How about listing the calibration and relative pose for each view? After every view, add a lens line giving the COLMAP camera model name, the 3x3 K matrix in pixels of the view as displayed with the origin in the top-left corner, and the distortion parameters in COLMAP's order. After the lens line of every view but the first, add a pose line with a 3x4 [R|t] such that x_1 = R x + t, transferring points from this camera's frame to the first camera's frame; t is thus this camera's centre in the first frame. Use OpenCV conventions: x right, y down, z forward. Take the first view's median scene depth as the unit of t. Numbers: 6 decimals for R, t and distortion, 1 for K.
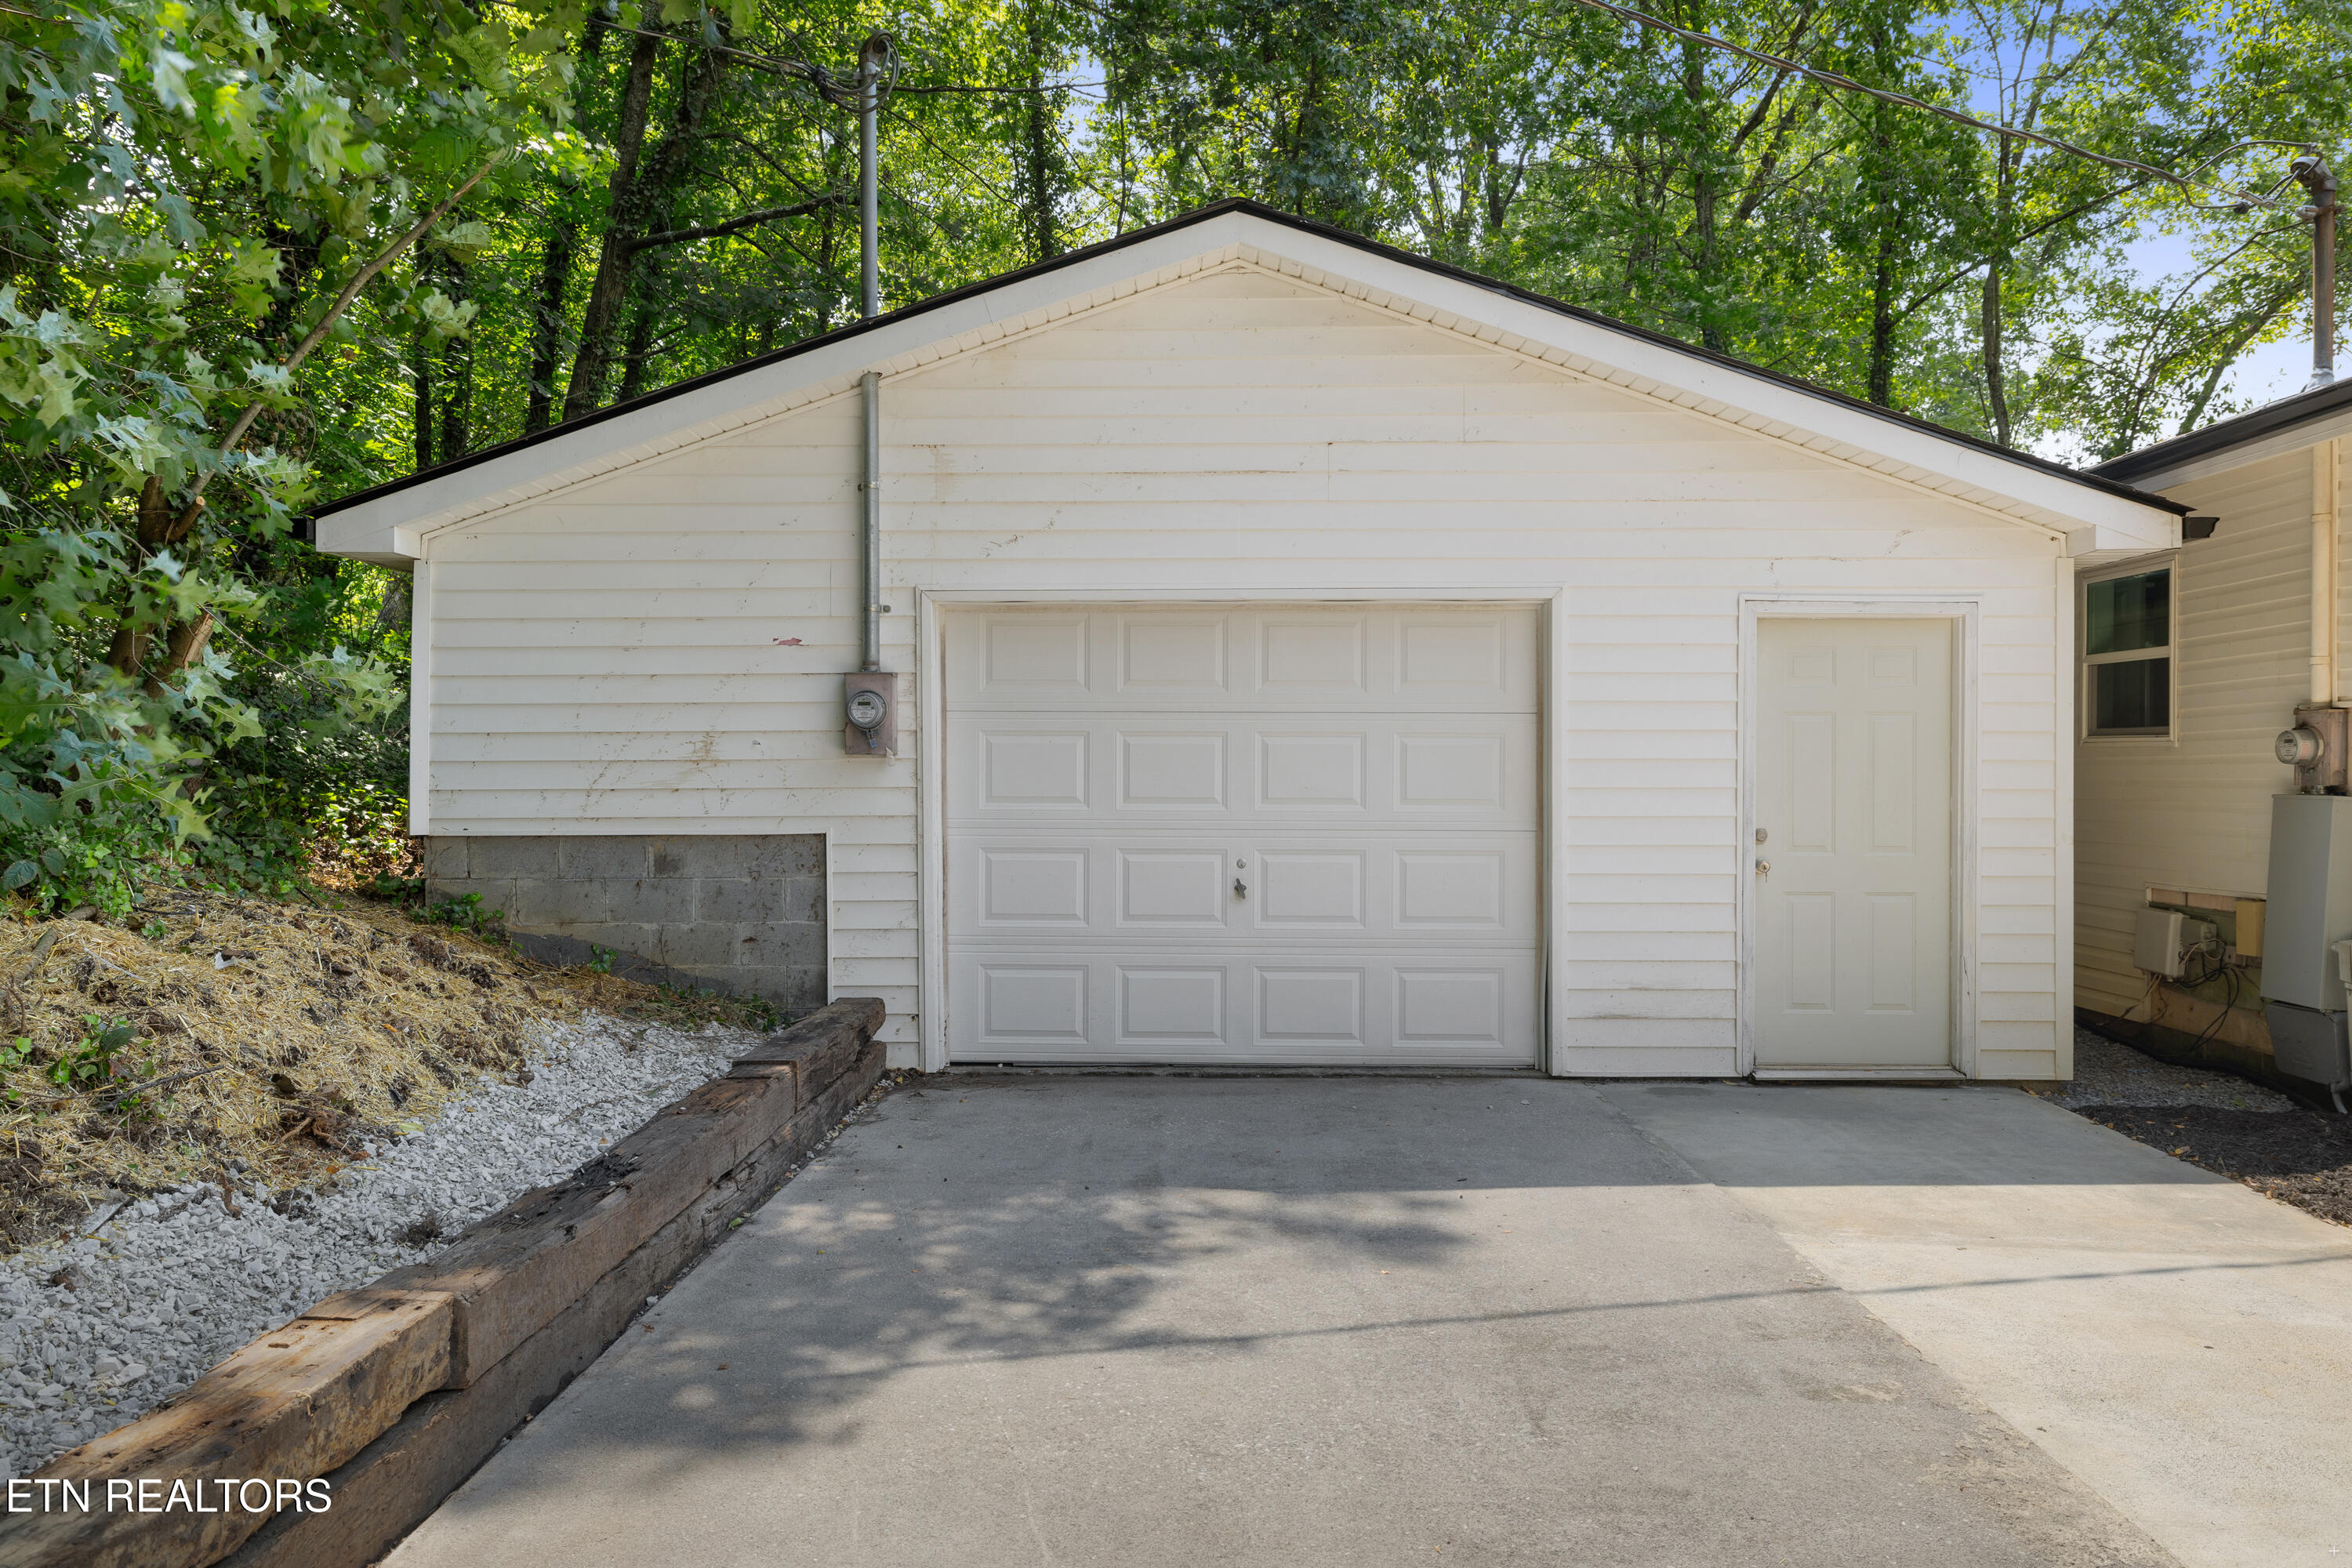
lens RADIAL K [[1540.2, 0, 1200.0], [0, 1540.2, 785.2], [0, 0, 1]] dist [-0.000138, -0.001011]
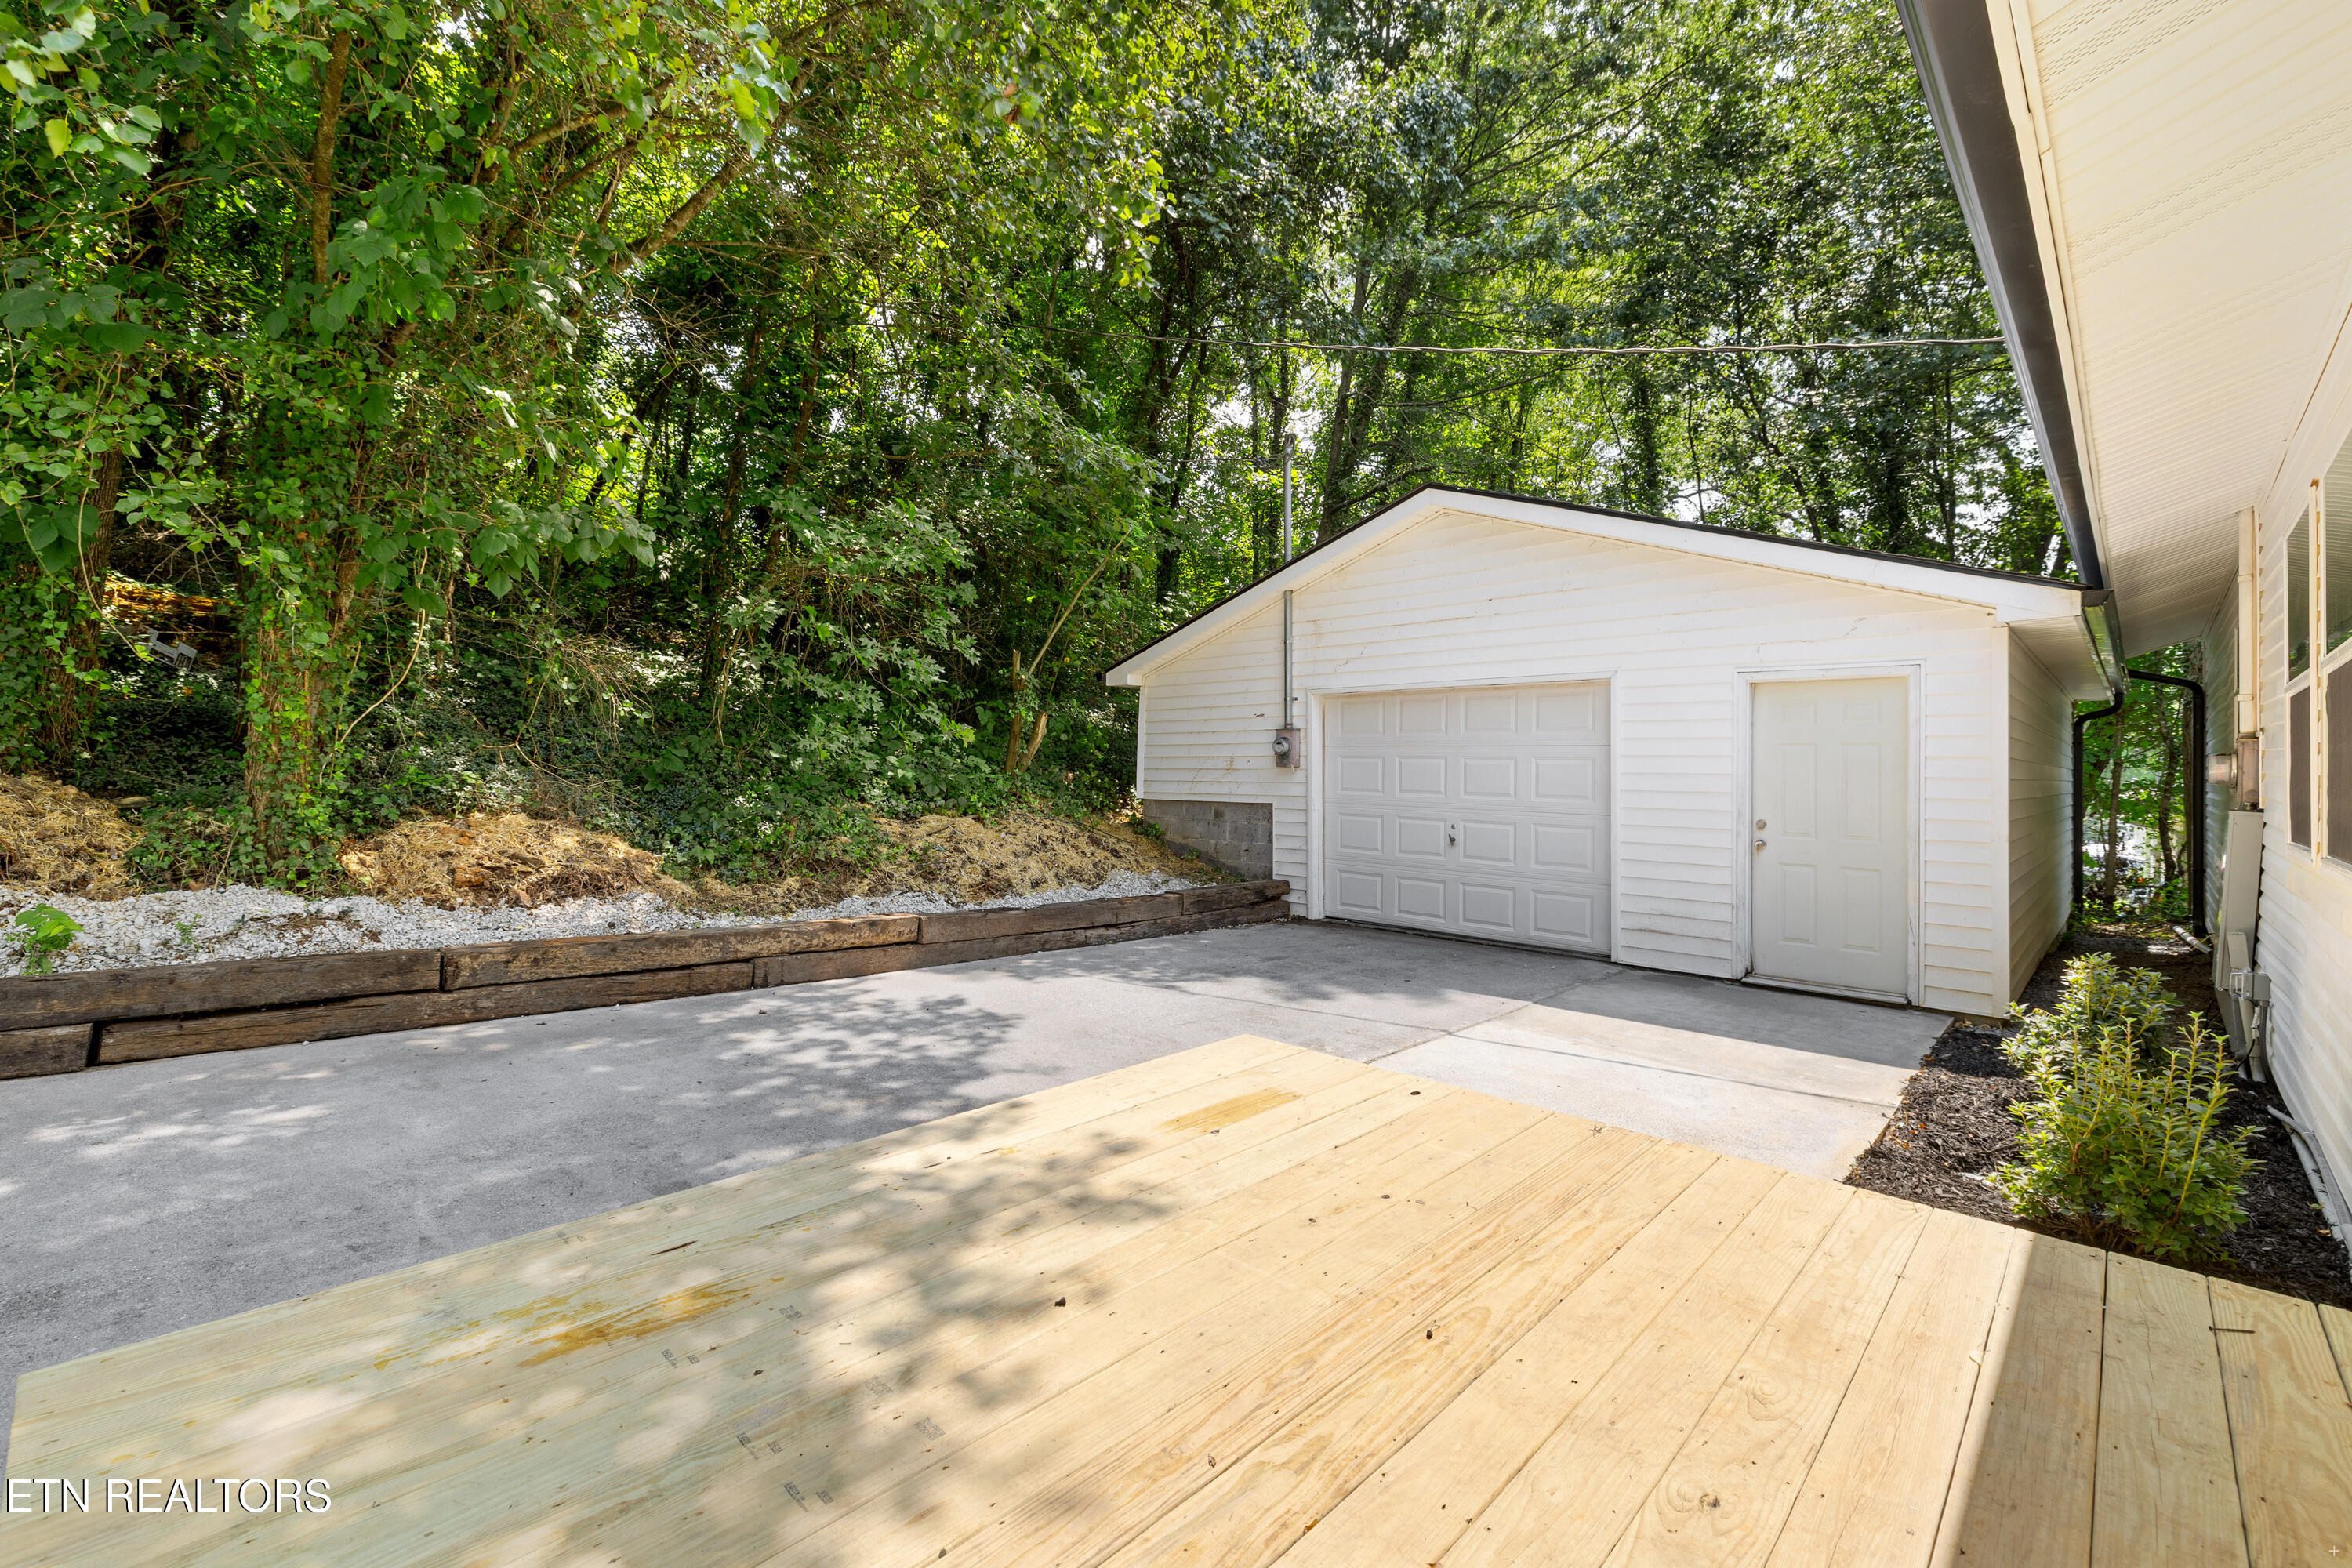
lens RADIAL K [[1013.6, 0, 1178.6], [0, 1013.6, 764.5], [0, 0, 1]] dist [0.003027, -0.000596]
pose [[0.727810, 0.006221, -0.685751, 0.640717], [-0.018440, 0.999775, -0.010501, -0.005641], [0.685531, 0.020288, 0.727761, -0.131268]]
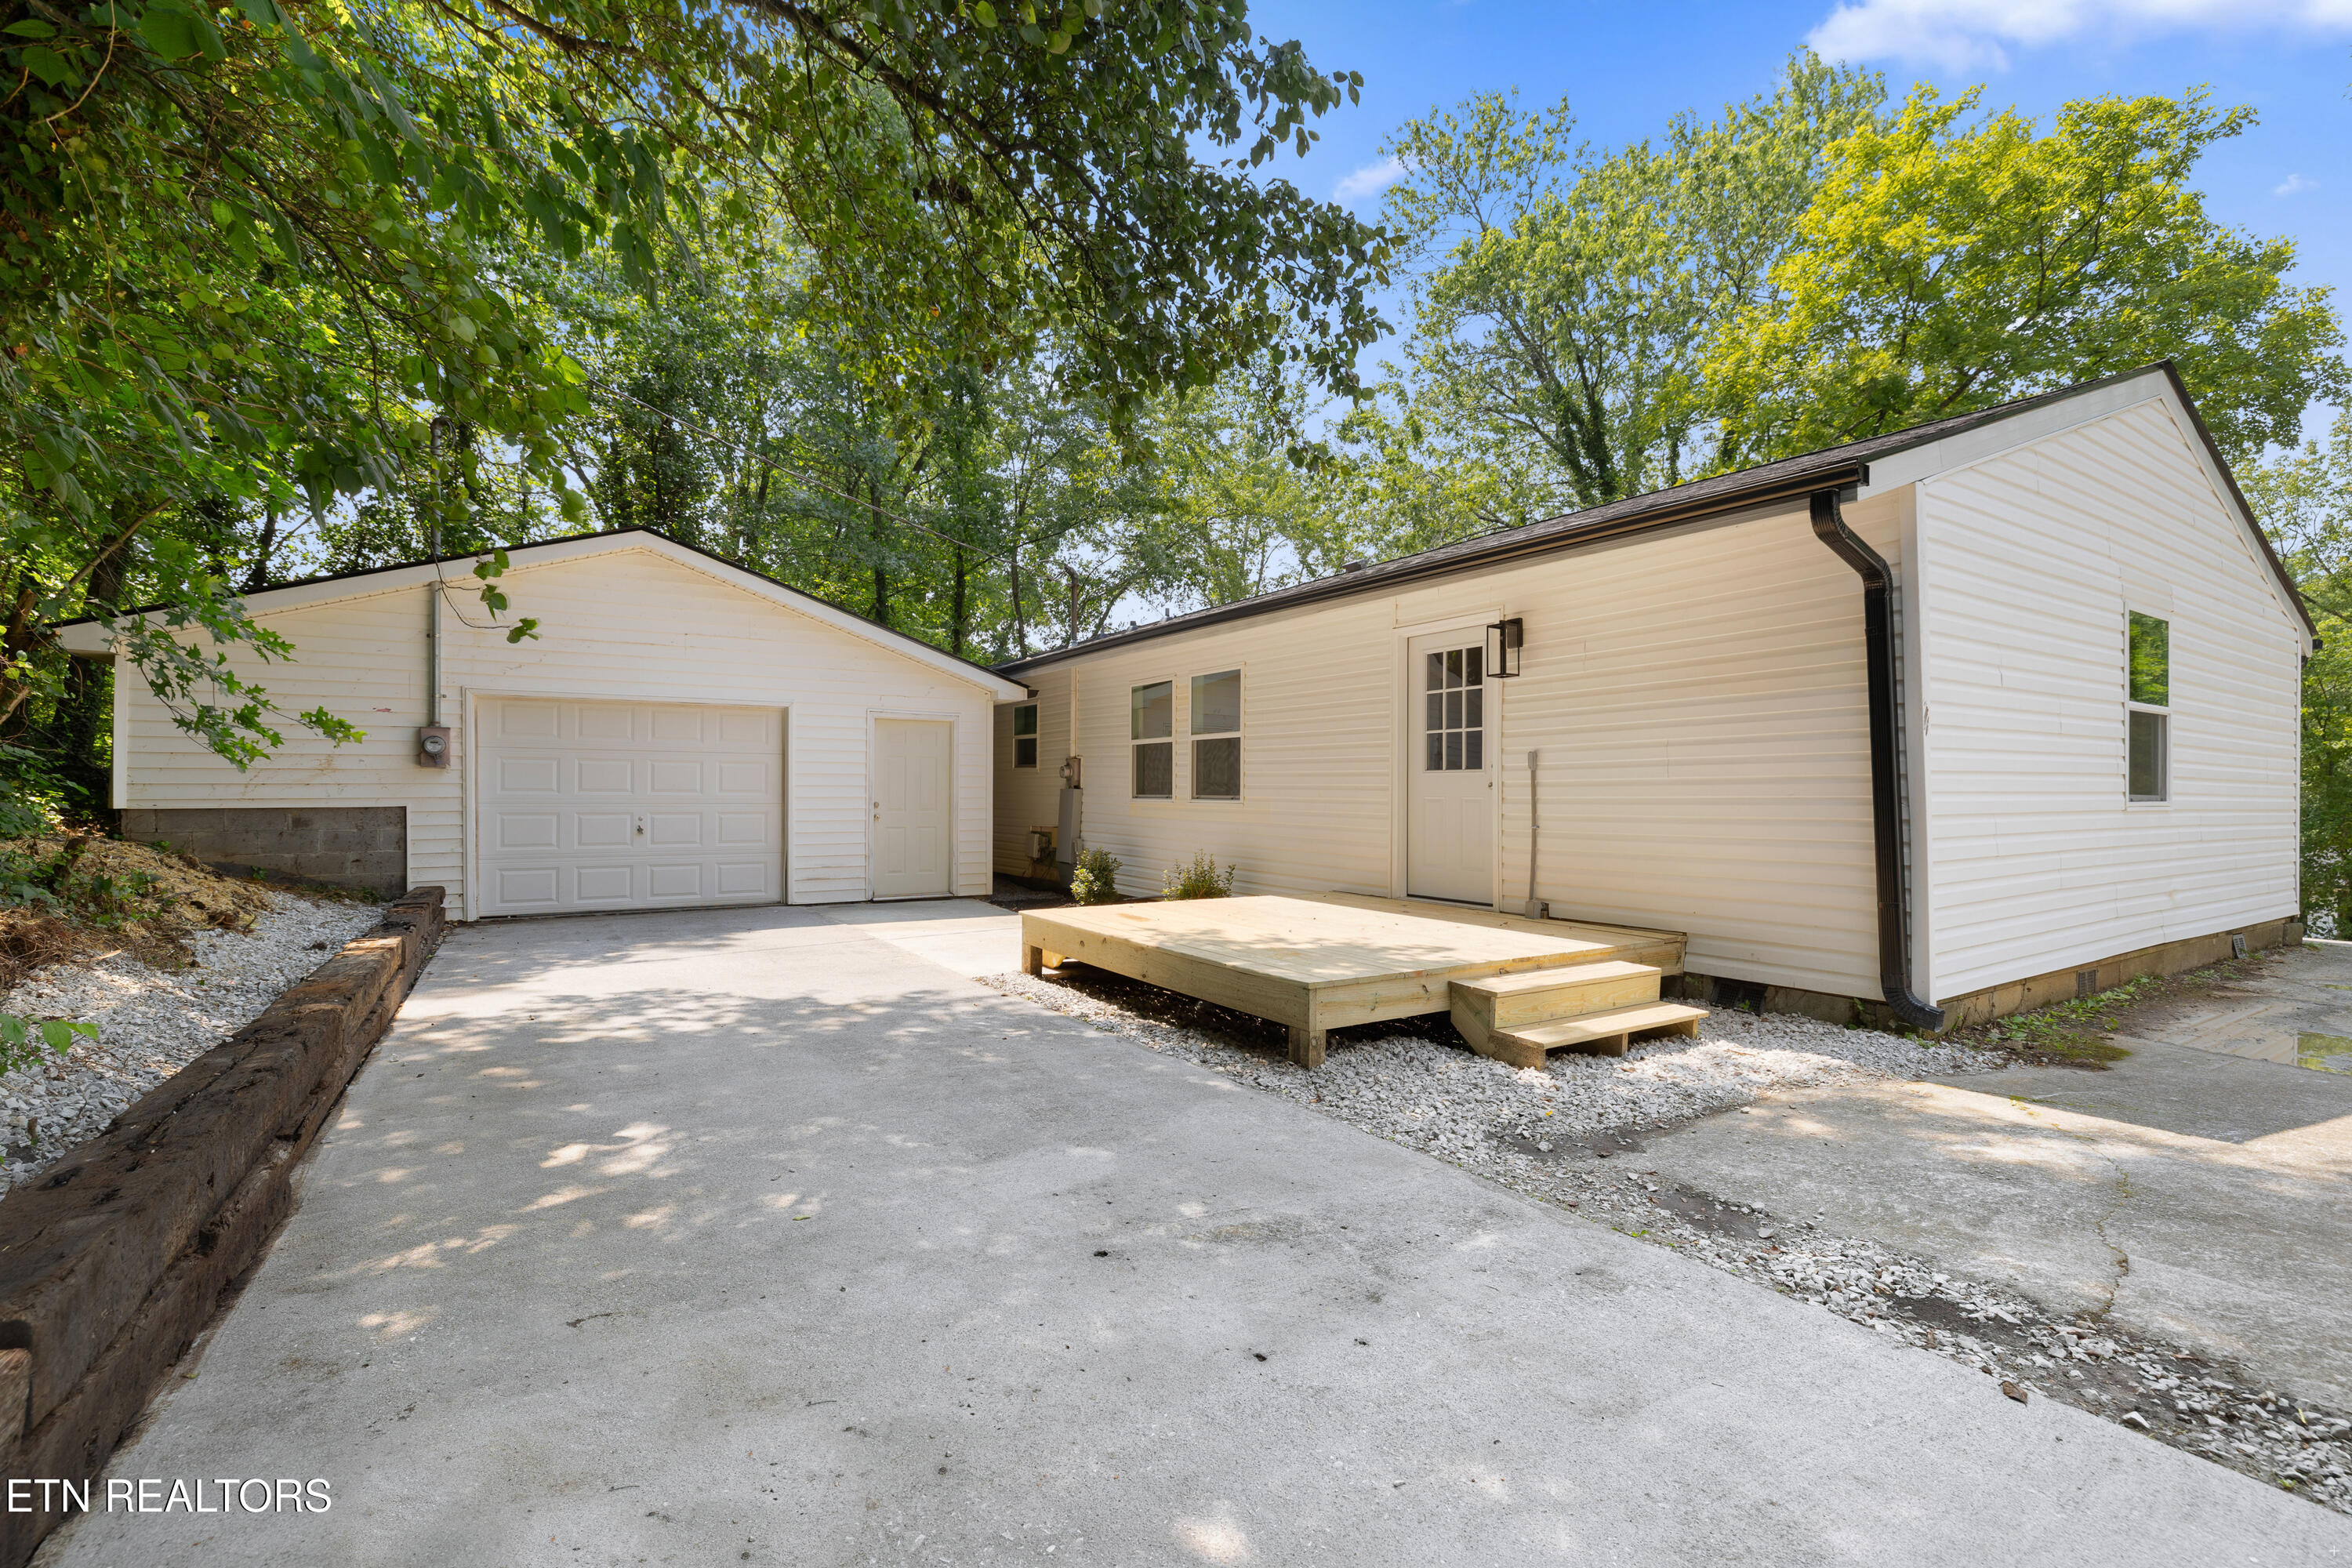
lens RADIAL K [[1013.6, 0, 1197.0], [0, 1013.6, 788.9], [0, 0, 1]] dist [0.003027, -0.000596]
pose [[0.831725, 0.002506, 0.555183, -0.120505], [0.003098, 0.999953, -0.009154, 0.023986], [-0.555180, 0.009334, 0.831678, -0.673480]]
